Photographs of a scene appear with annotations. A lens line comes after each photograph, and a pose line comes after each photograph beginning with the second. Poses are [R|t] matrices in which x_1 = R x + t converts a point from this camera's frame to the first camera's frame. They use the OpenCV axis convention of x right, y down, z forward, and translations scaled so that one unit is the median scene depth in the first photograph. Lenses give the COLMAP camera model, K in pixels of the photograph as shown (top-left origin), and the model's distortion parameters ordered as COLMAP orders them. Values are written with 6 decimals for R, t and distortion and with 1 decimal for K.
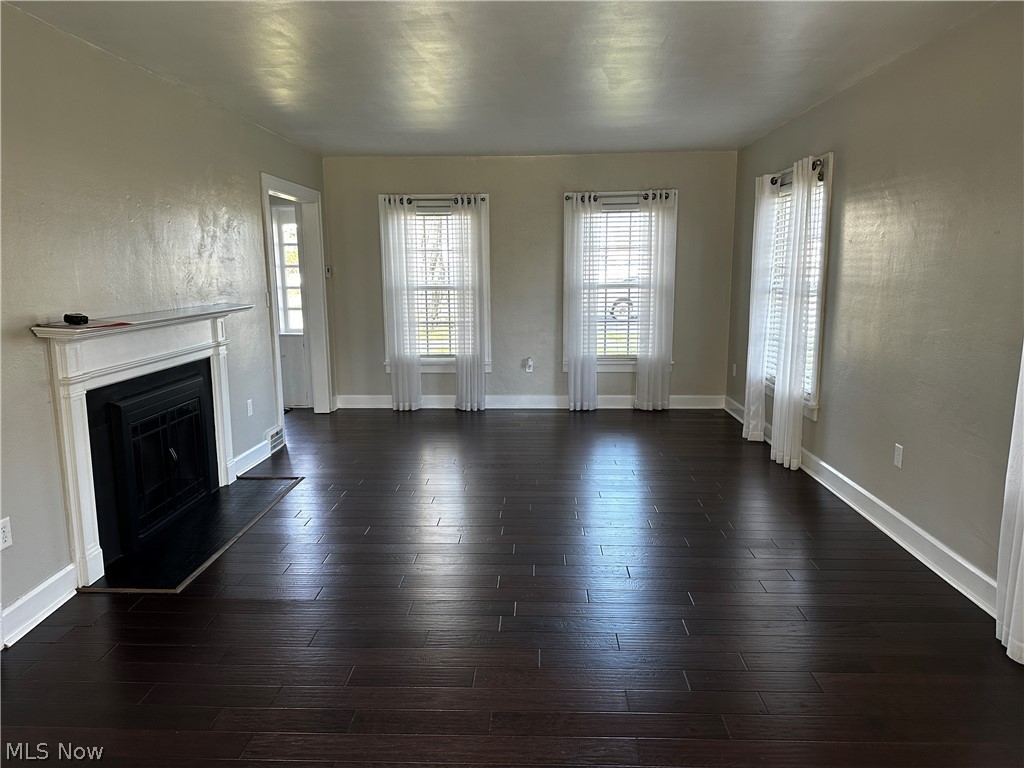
lens RADIAL K [[717.0, 0, 511.9], [0, 717.0, 382.9], [0, 0, 1]] dist [0.035402, -0.046745]
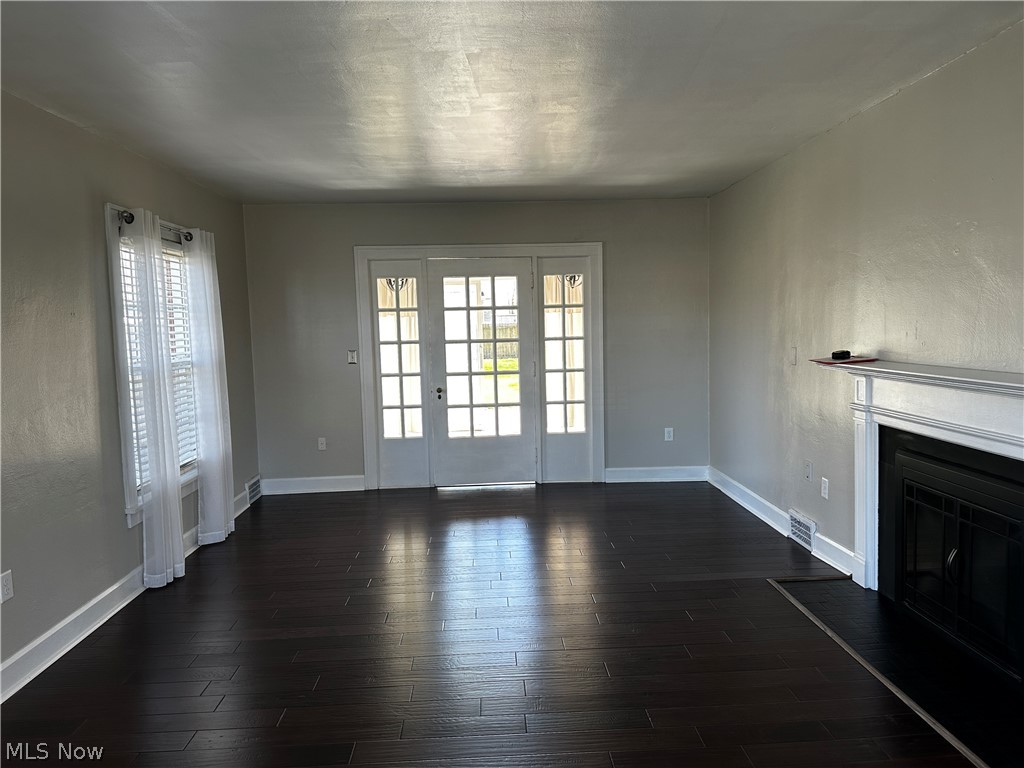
lens RADIAL K [[717.0, 0, 510.5], [0, 717.0, 382.8], [0, 0, 1]] dist [0.035402, -0.046745]
pose [[-0.995636, 0.051522, -0.077810, 0.036327], [0.029781, 0.965604, 0.258308, -0.303879], [0.088442, 0.254863, -0.962924, 1.756991]]
